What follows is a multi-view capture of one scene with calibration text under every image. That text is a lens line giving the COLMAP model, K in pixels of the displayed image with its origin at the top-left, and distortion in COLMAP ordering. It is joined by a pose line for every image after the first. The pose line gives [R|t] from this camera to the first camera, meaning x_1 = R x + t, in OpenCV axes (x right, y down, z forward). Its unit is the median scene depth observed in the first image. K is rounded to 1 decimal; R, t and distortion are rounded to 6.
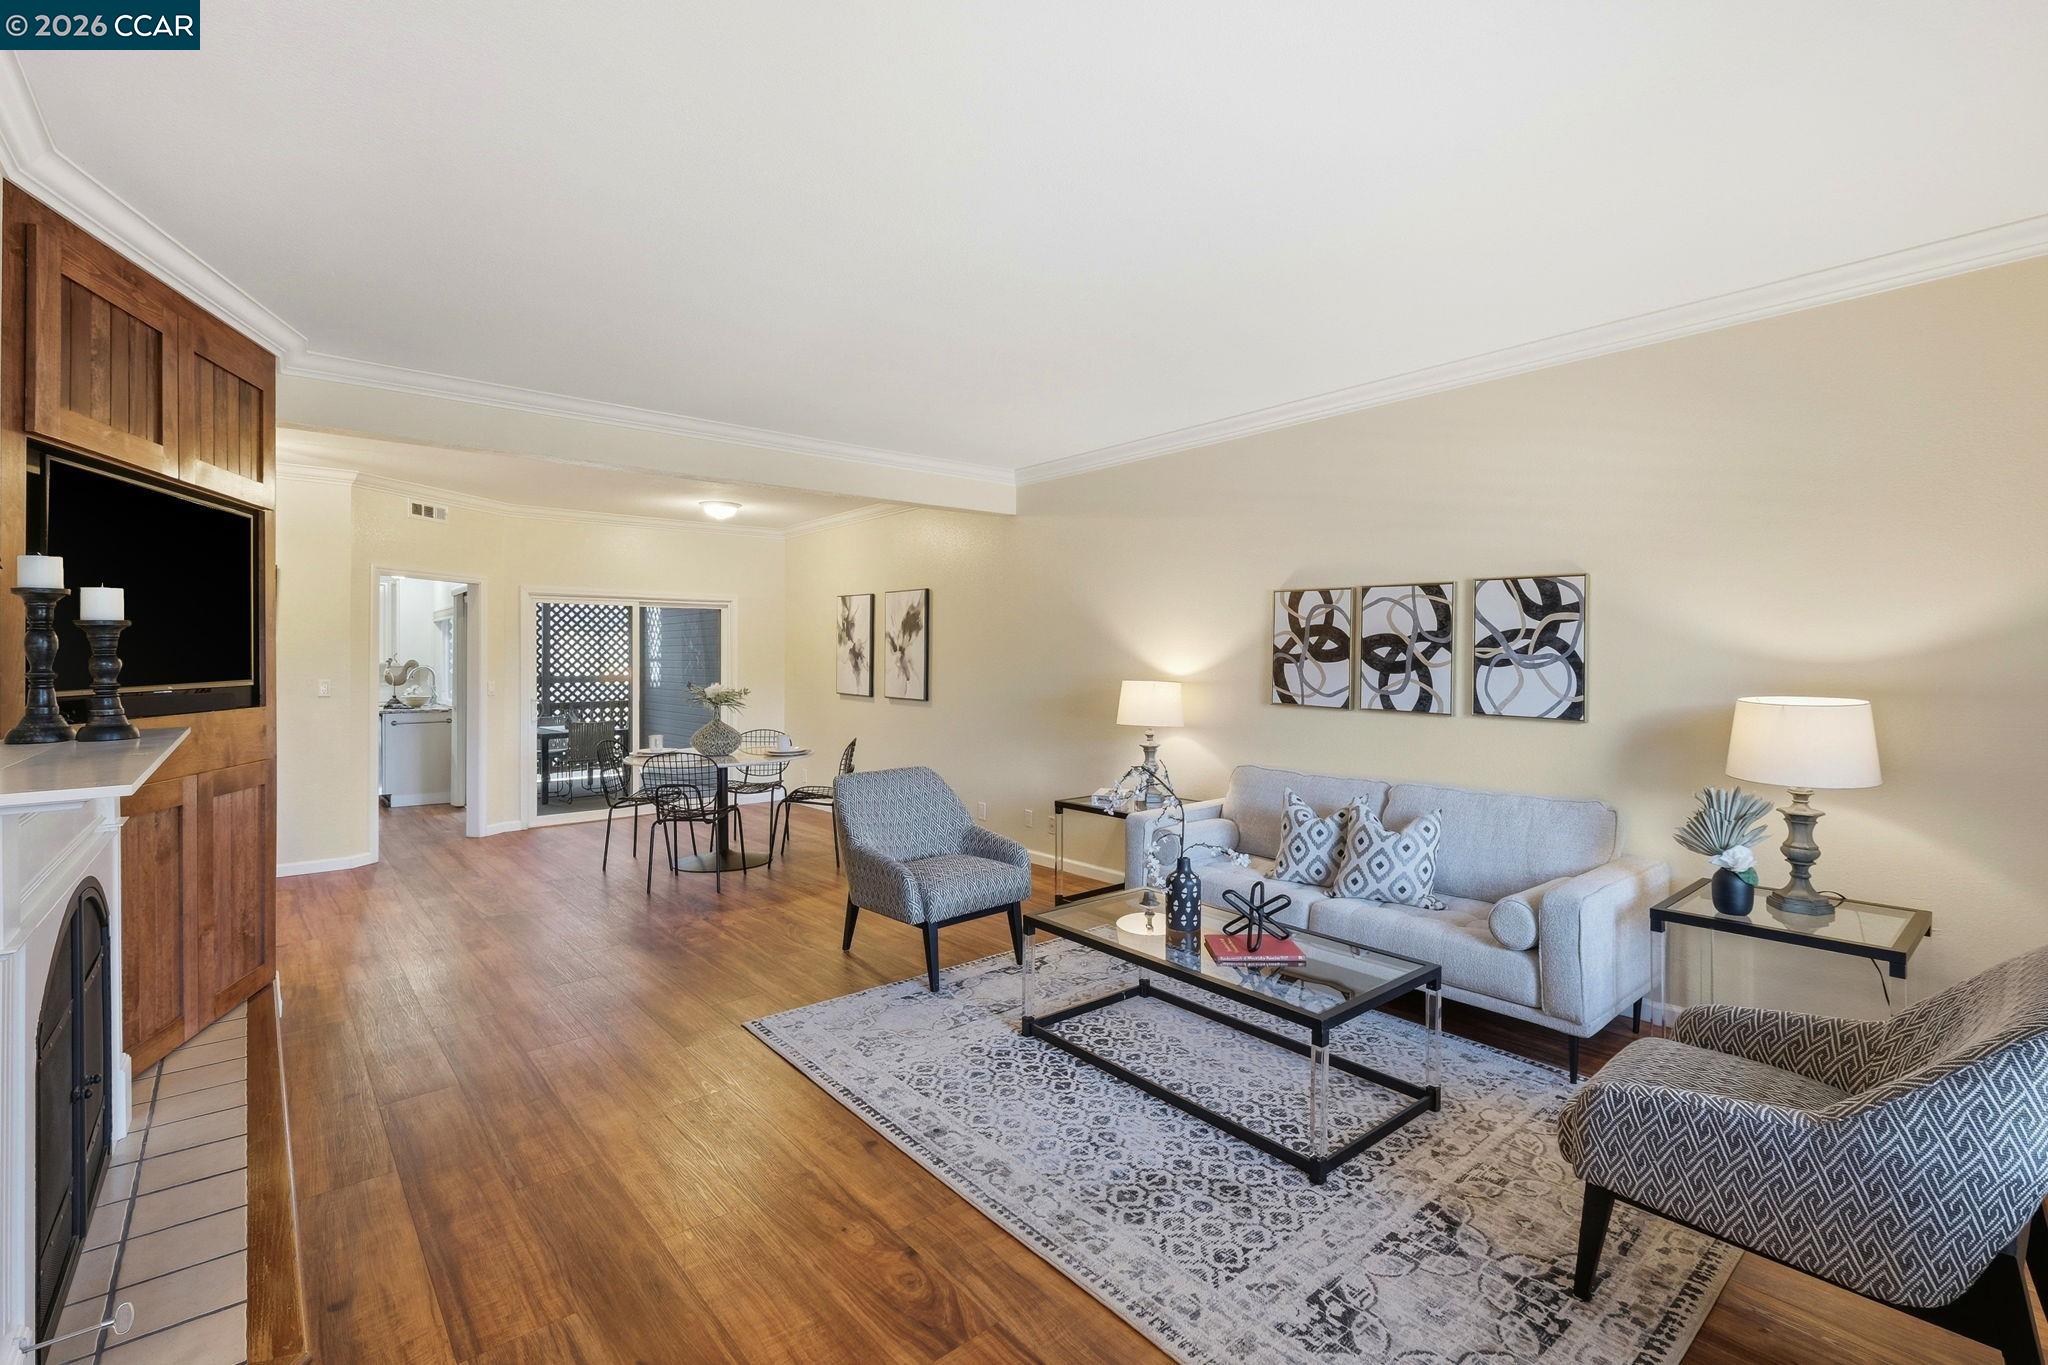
lens RADIAL K [[902.3, 0, 1037.9], [0, 902.3, 671.7], [0, 0, 1]] dist [-0.003795, -0.000046]
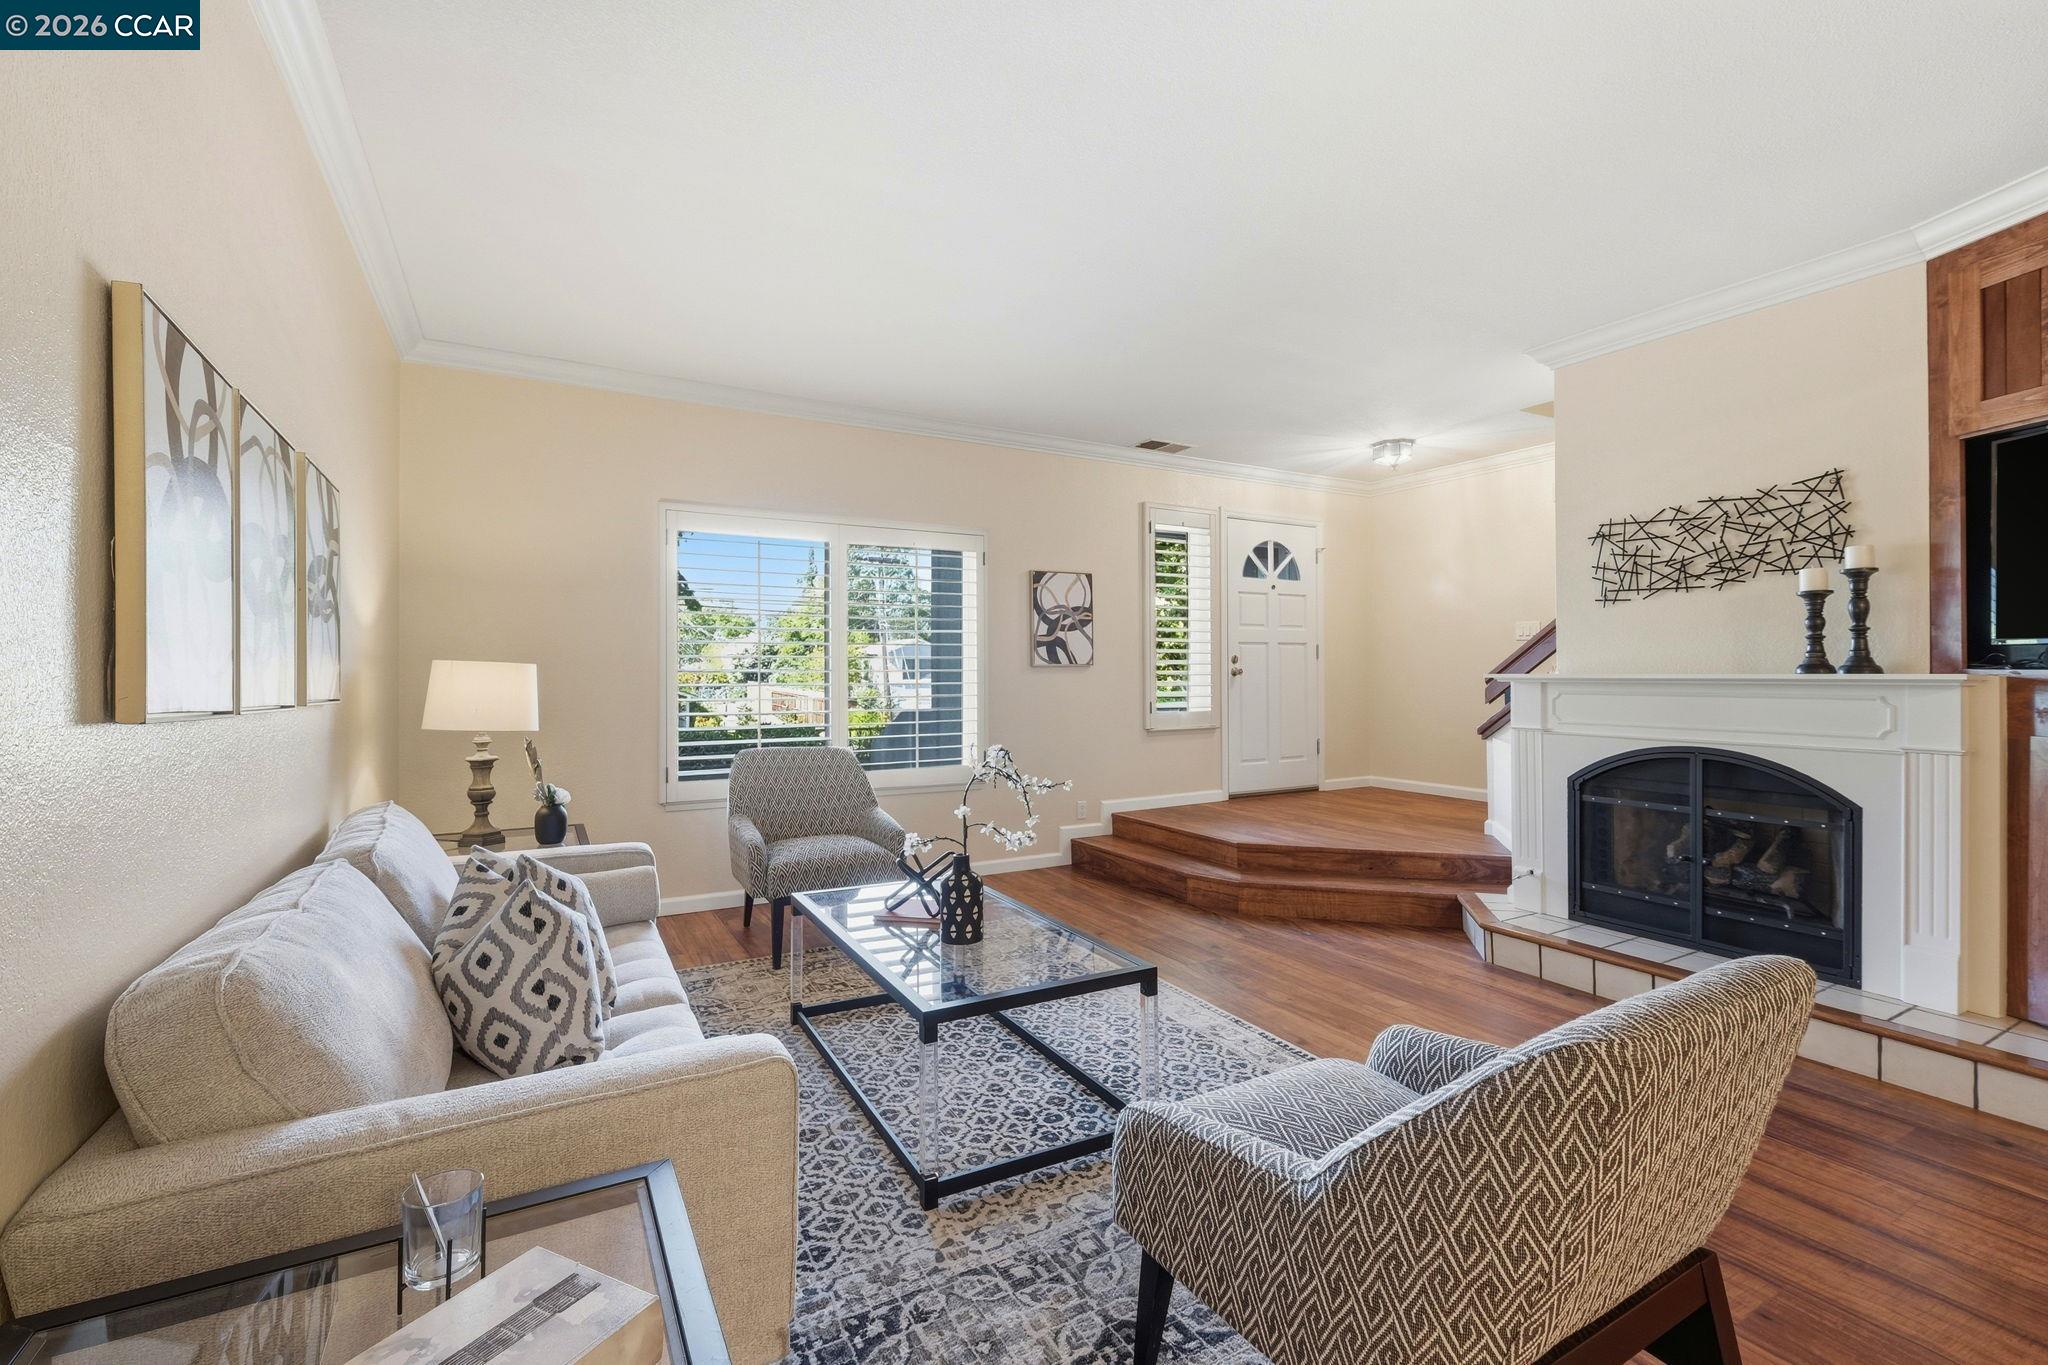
lens RADIAL K [[902.3, 0, 1038.2], [0, 902.3, 672.4], [0, 0, 1]] dist [-0.003795, -0.000046]
pose [[-0.980625, 0.002910, 0.195872, -0.054427], [0.005952, 0.999871, 0.014943, 0.022480], [-0.195803, 0.015819, -0.980516, 1.390085]]
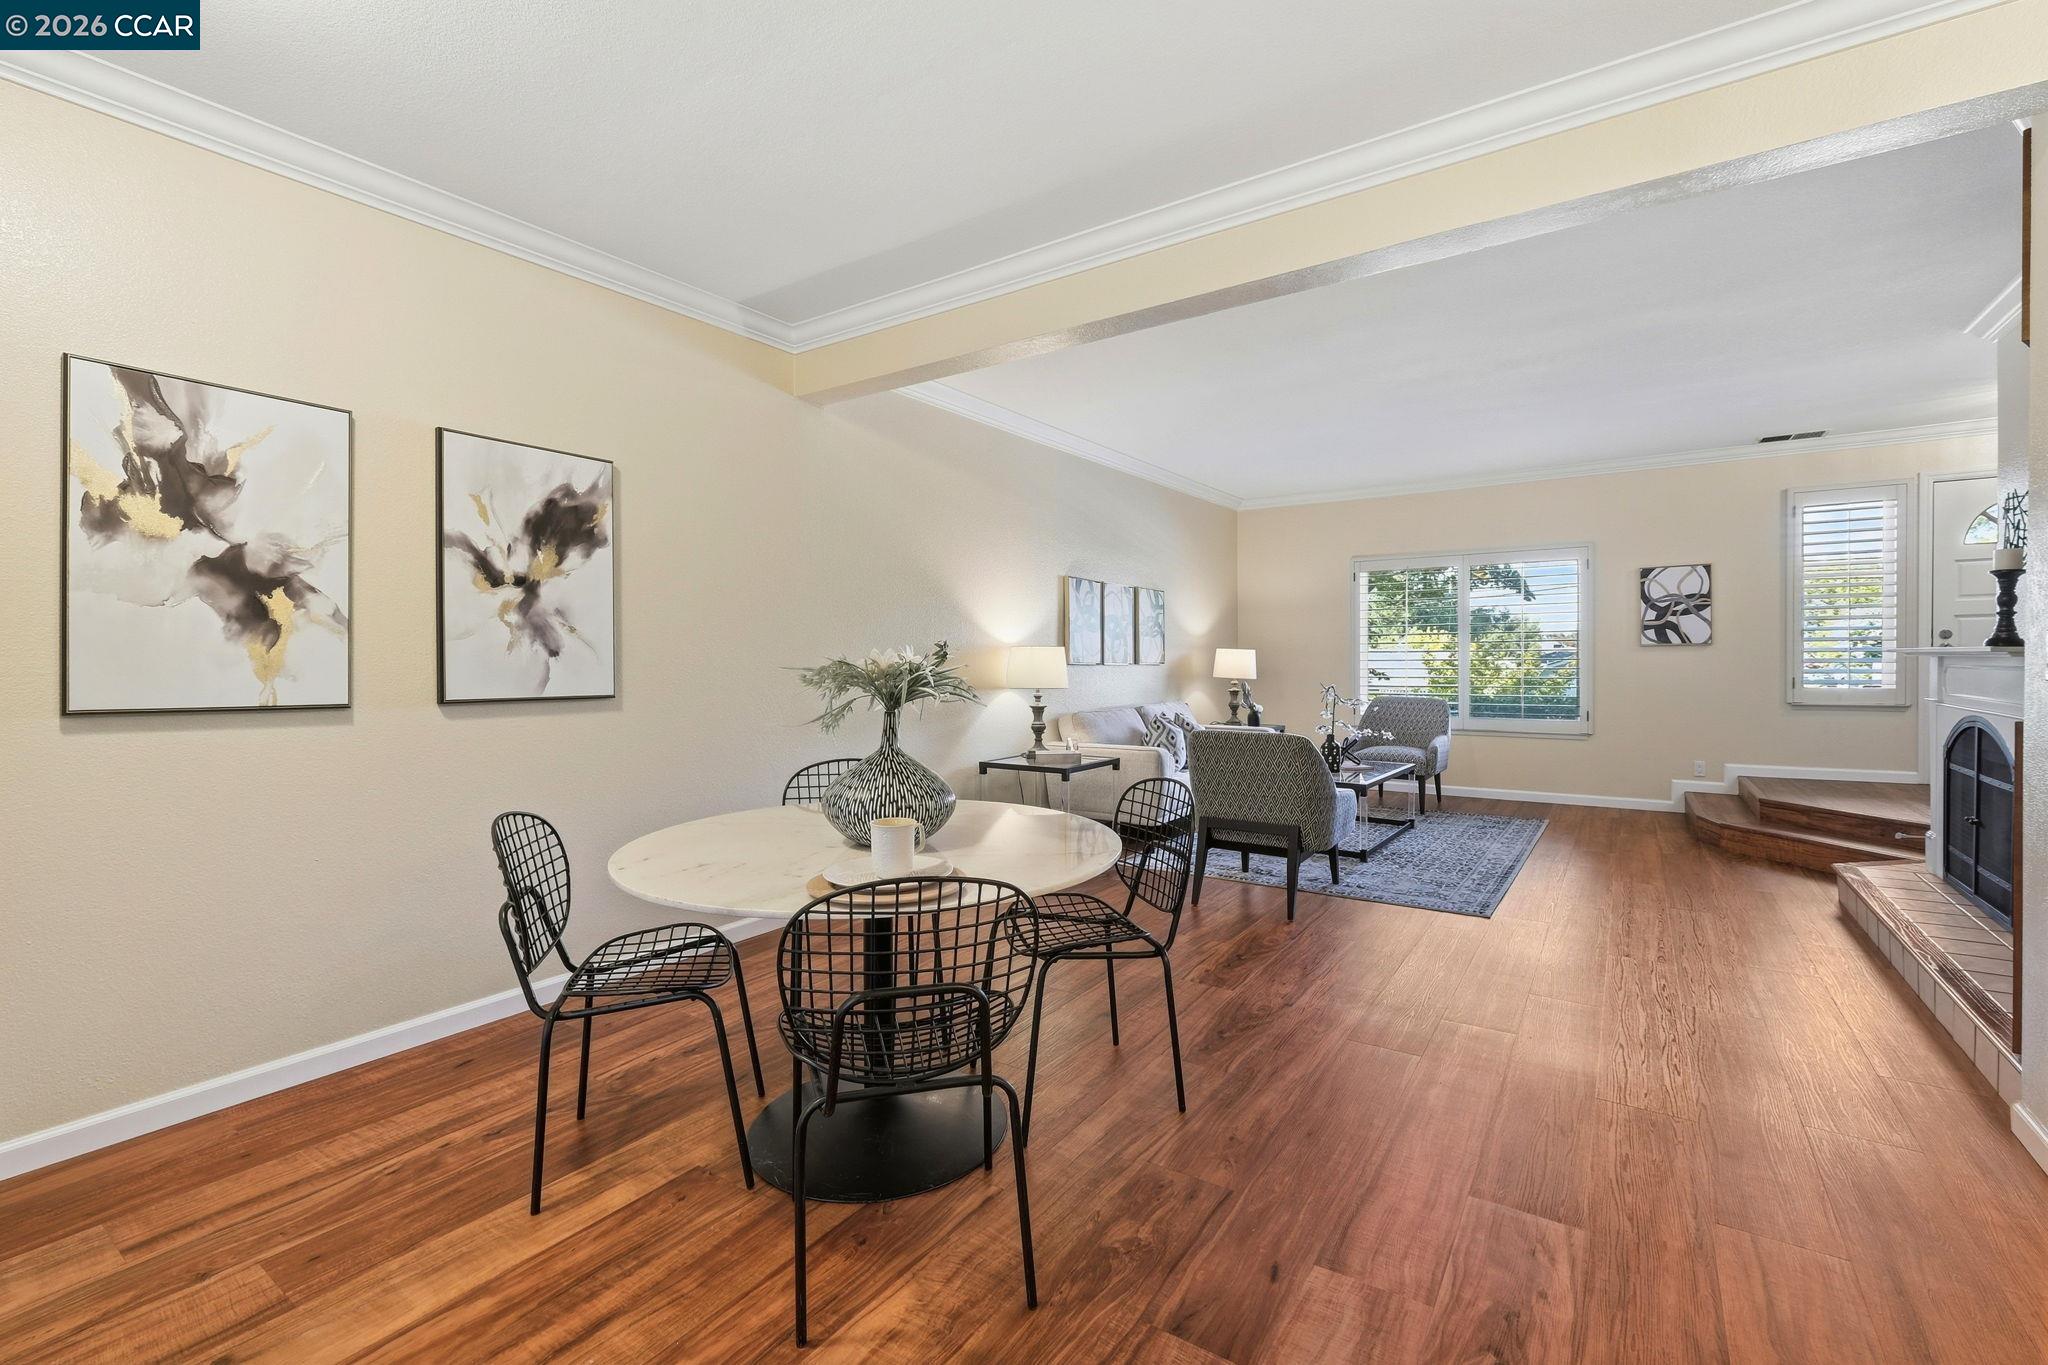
lens RADIAL K [[902.3, 0, 1012.9], [0, 902.3, 678.8], [0, 0, 1]] dist [-0.003795, -0.000046]
pose [[-0.246766, -0.018780, 0.968893, -1.119767], [0.022424, 0.999434, 0.025083, 0.026737], [-0.968816, 0.027916, -0.246205, 1.605038]]
